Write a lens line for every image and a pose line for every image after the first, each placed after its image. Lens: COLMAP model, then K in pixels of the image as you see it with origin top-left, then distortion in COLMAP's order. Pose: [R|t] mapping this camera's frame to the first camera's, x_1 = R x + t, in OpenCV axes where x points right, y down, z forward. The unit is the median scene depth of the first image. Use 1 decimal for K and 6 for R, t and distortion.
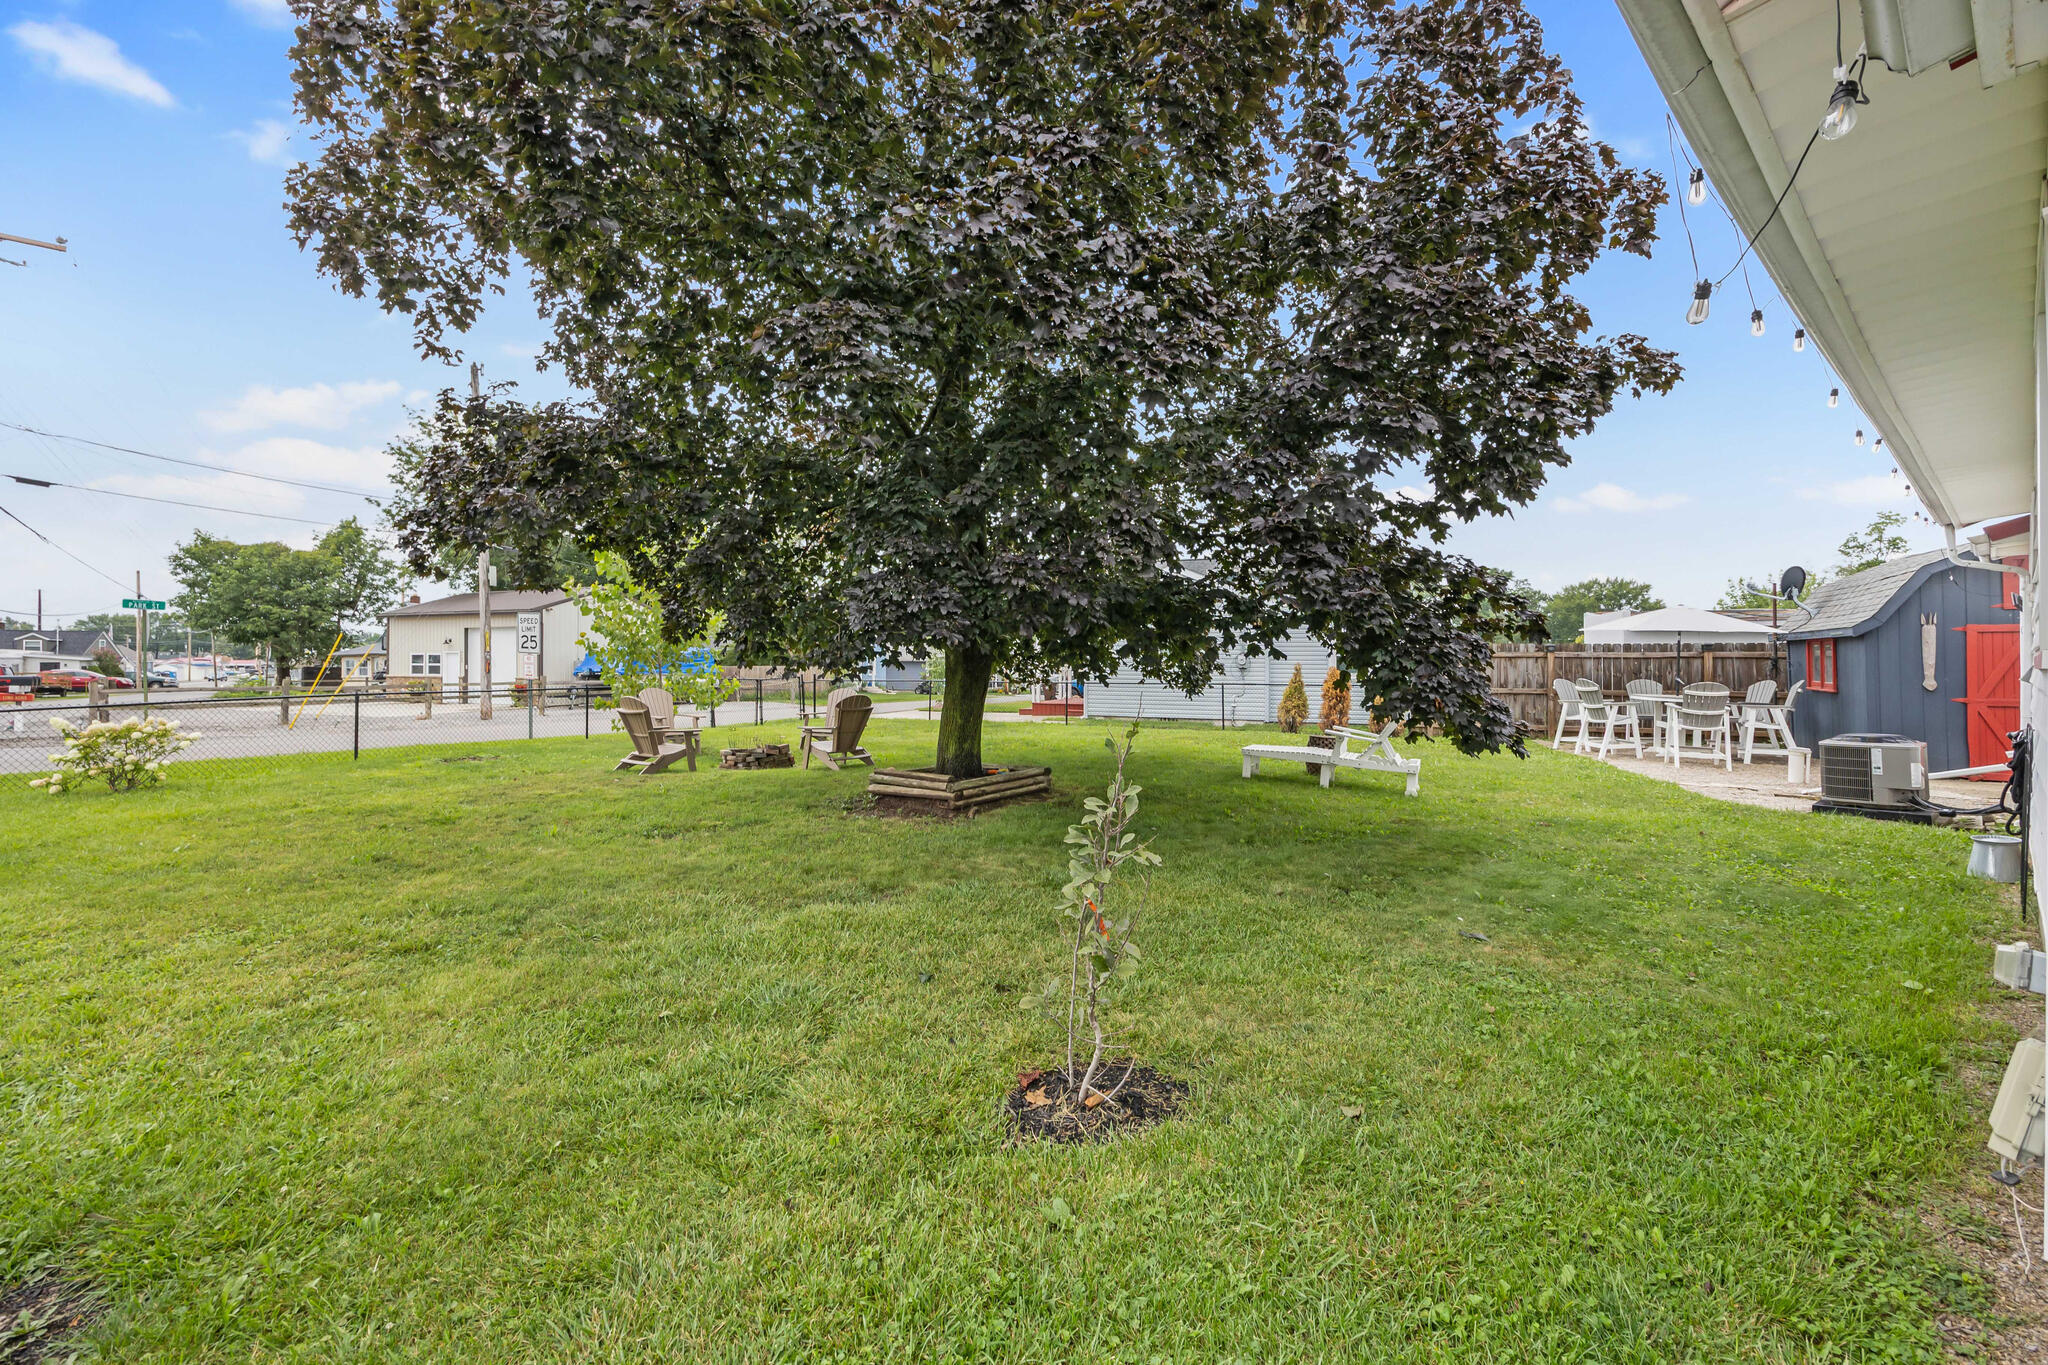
lens RADIAL K [[779.3, 0, 1031.0], [0, 779.3, 669.8], [0, 0, 1]] dist [0.001113, 0.000096]
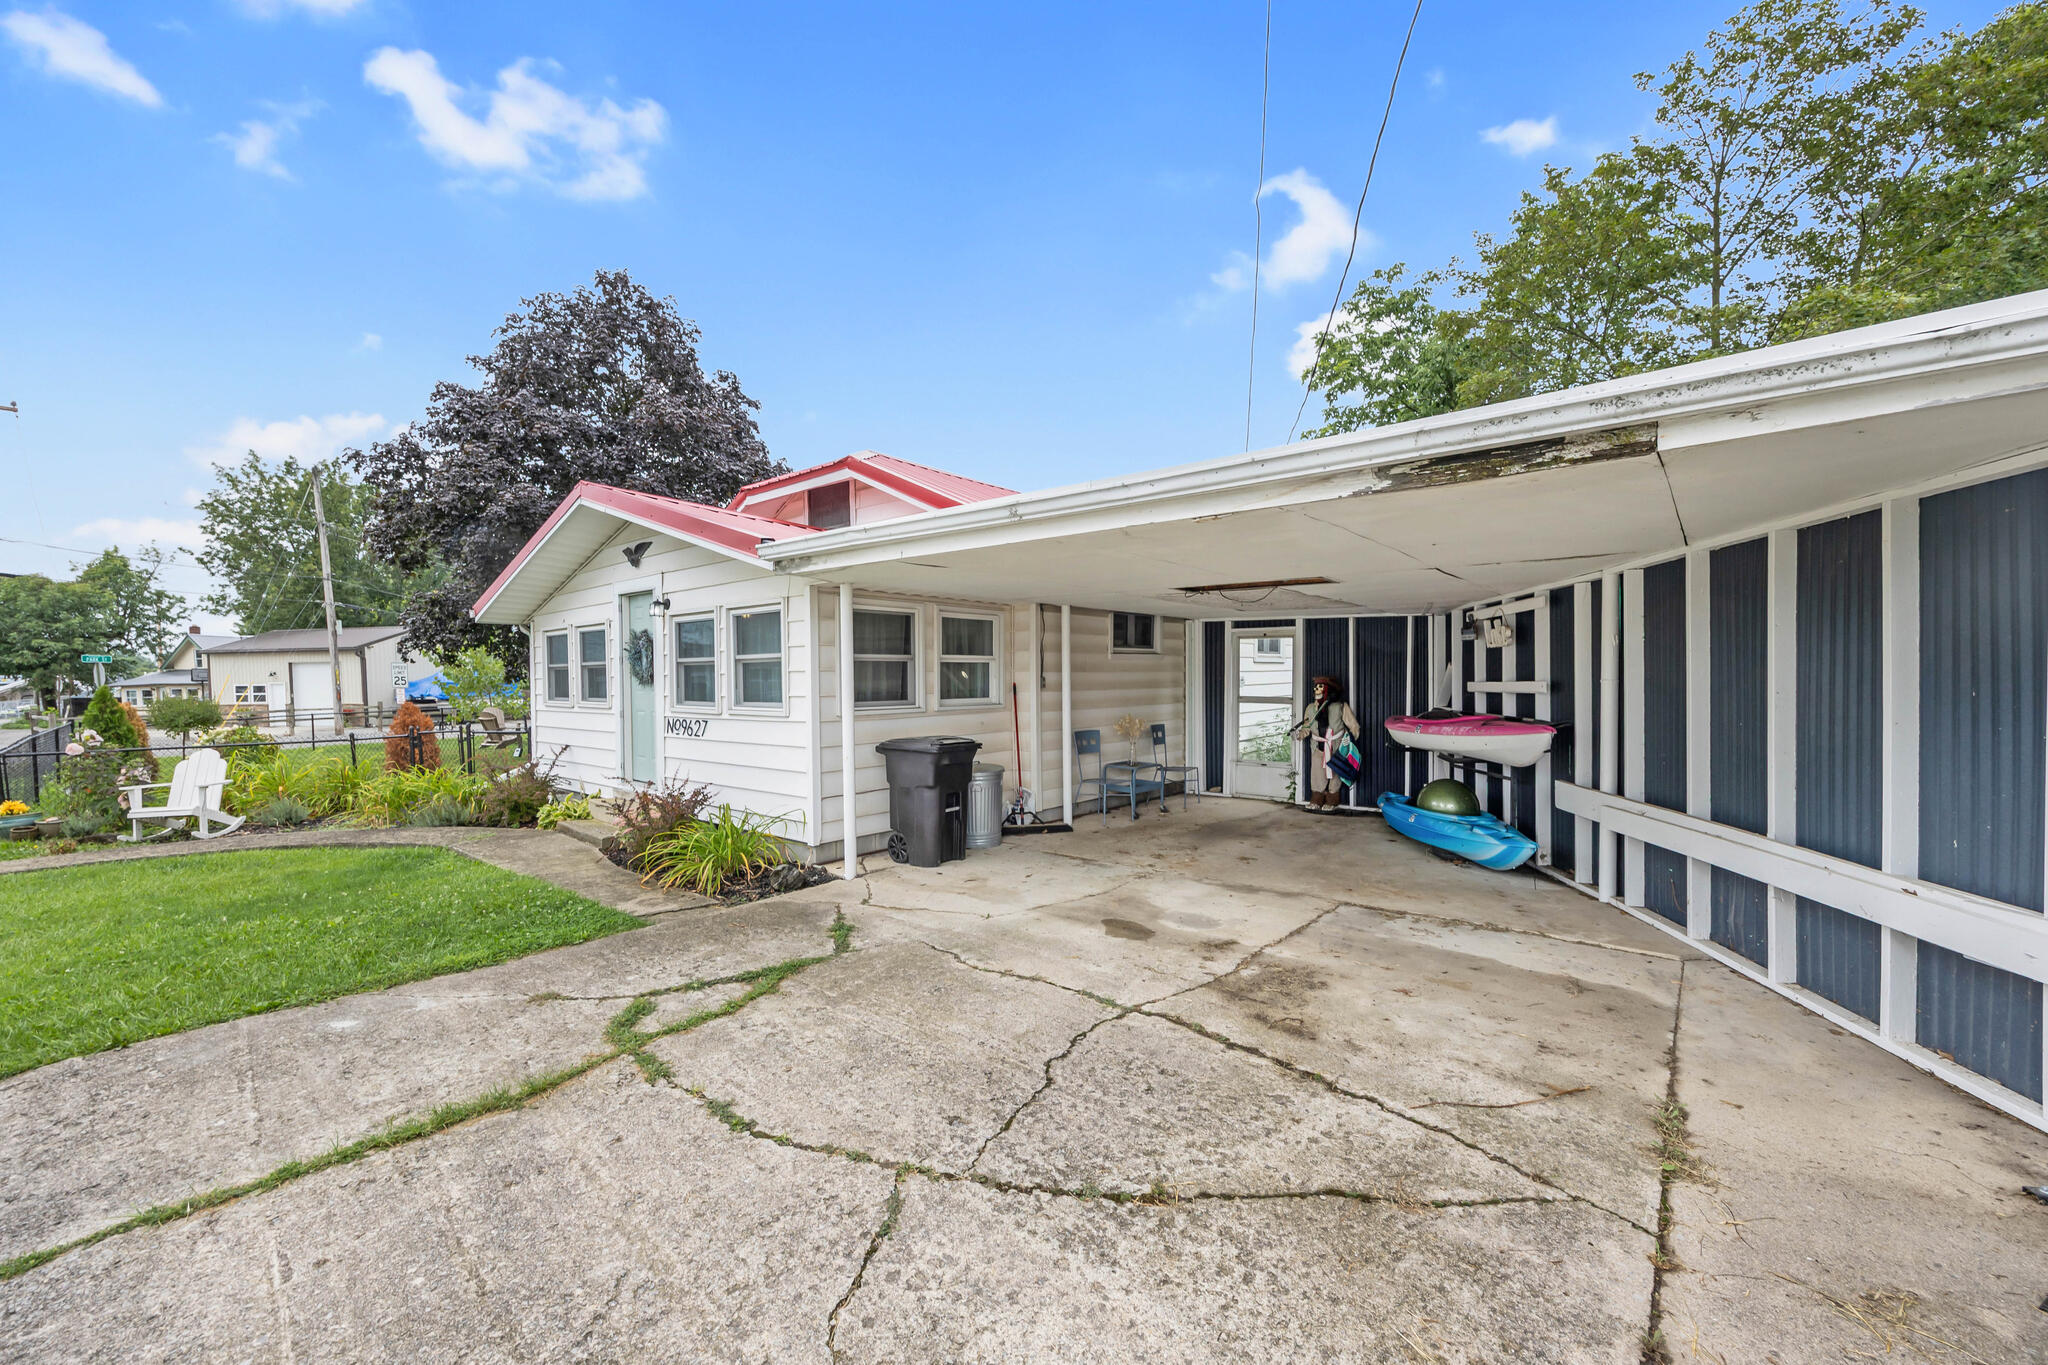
lens RADIAL K [[825.3, 0, 1024.0], [0, 825.3, 682.5], [0, 0, 1]] dist [0.000562, 0.000072]
pose [[0.983975, -0.018202, 0.177373, 0.567453], [0.017787, 0.999834, 0.003931, -0.031338], [-0.177416, -0.000713, 0.984136, -1.624139]]
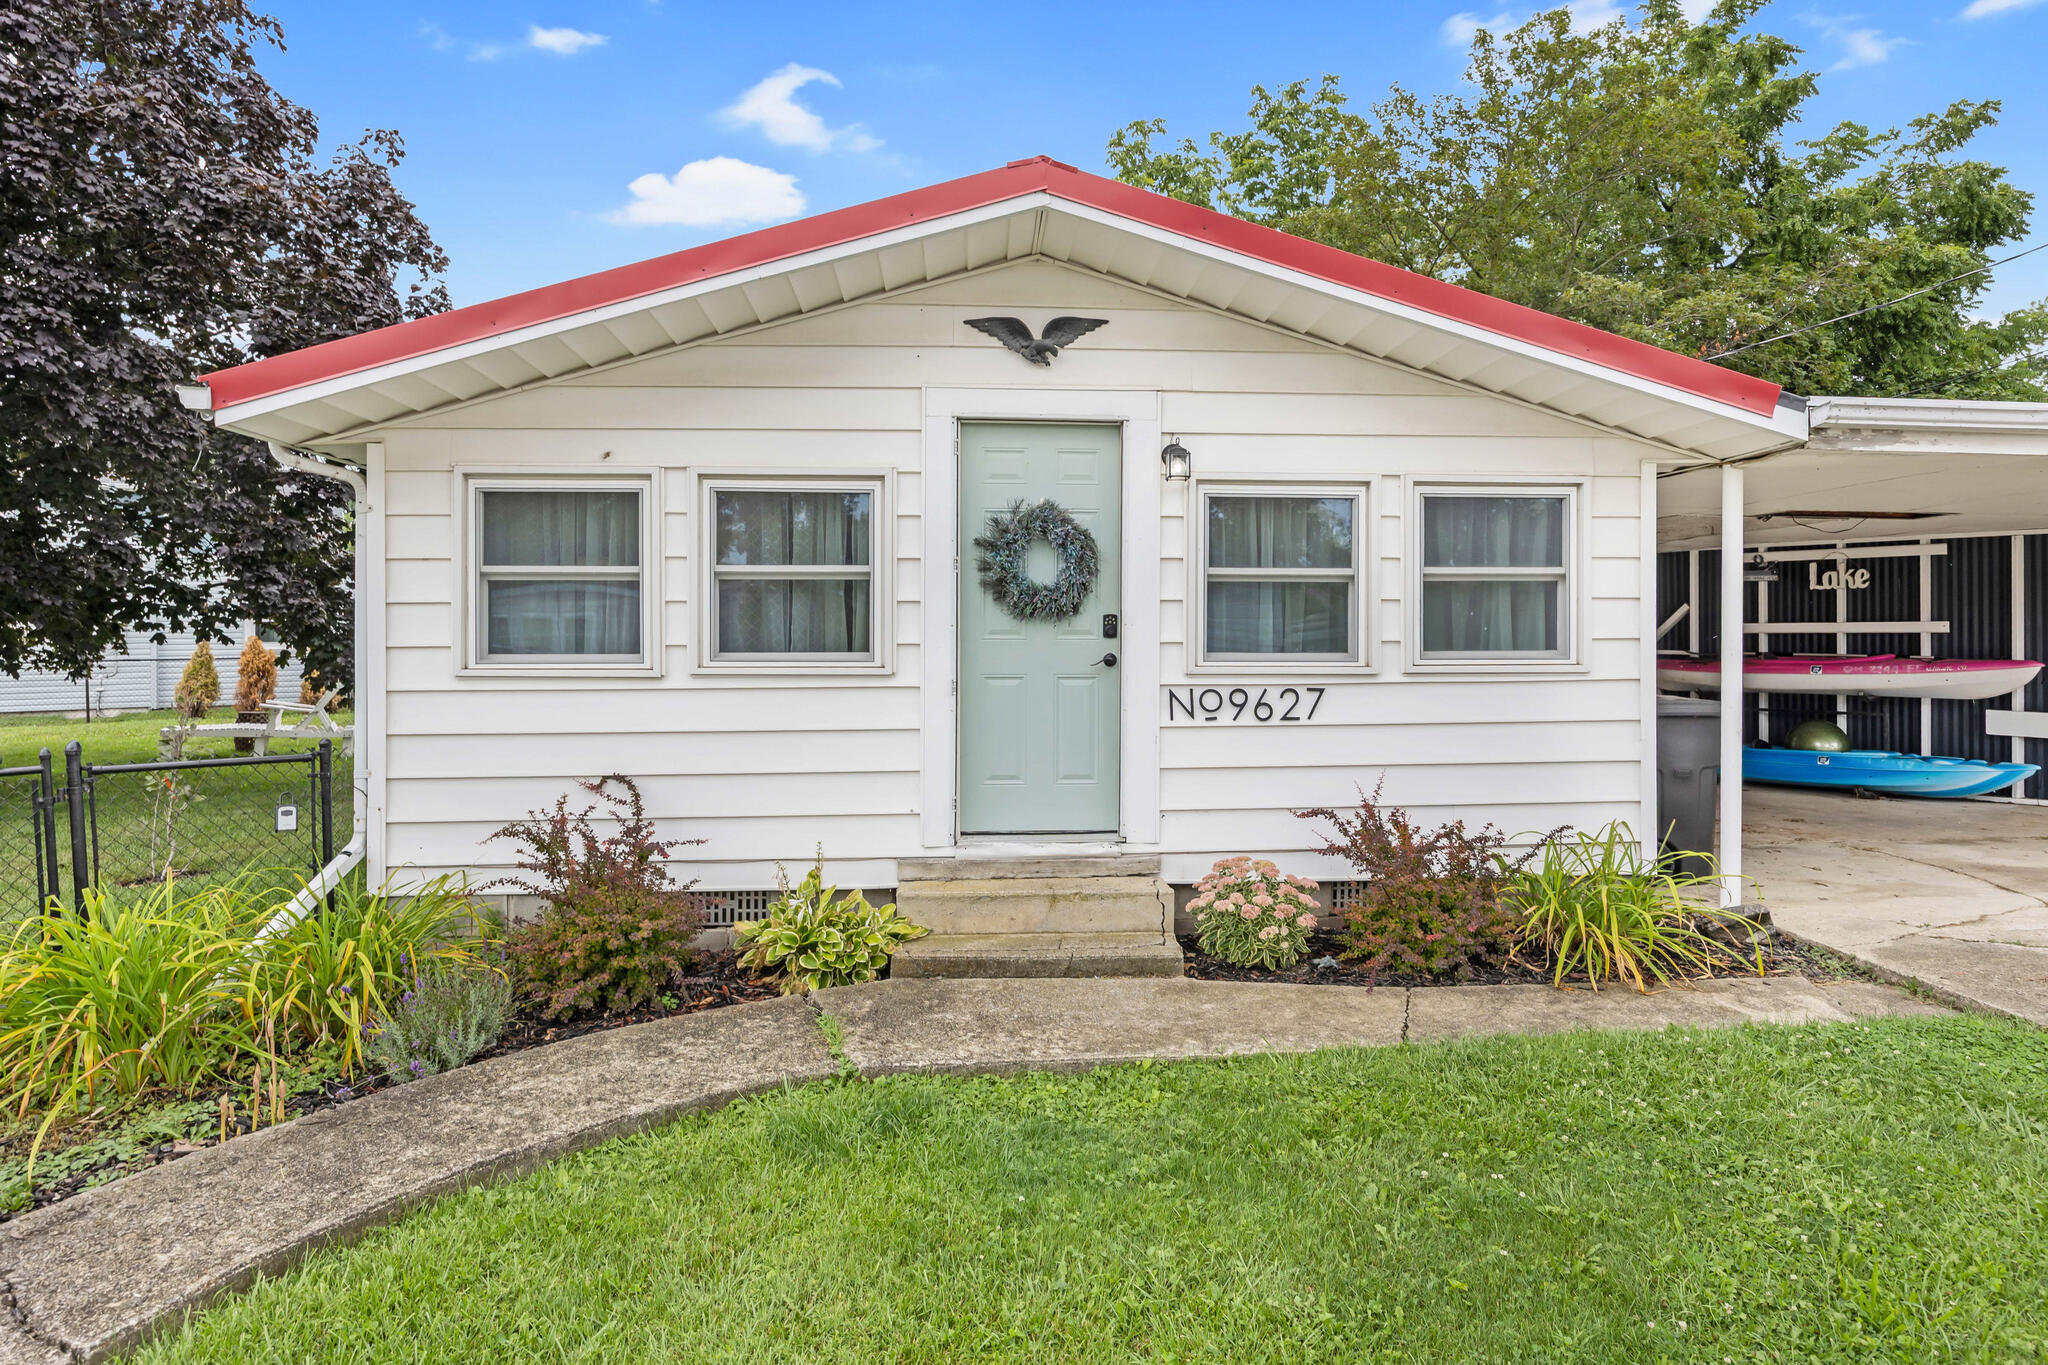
lens RADIAL K [[1192.0, 0, 1023.2], [0, 1192.0, 627.4], [0, 0, 1]] dist [-0.007514, -0.002447]
pose [[0.570095, -0.011405, 0.821500, -0.388232], [0.008873, 0.999931, 0.007725, -0.032741], [-0.821531, 0.002885, 0.570156, -0.841271]]
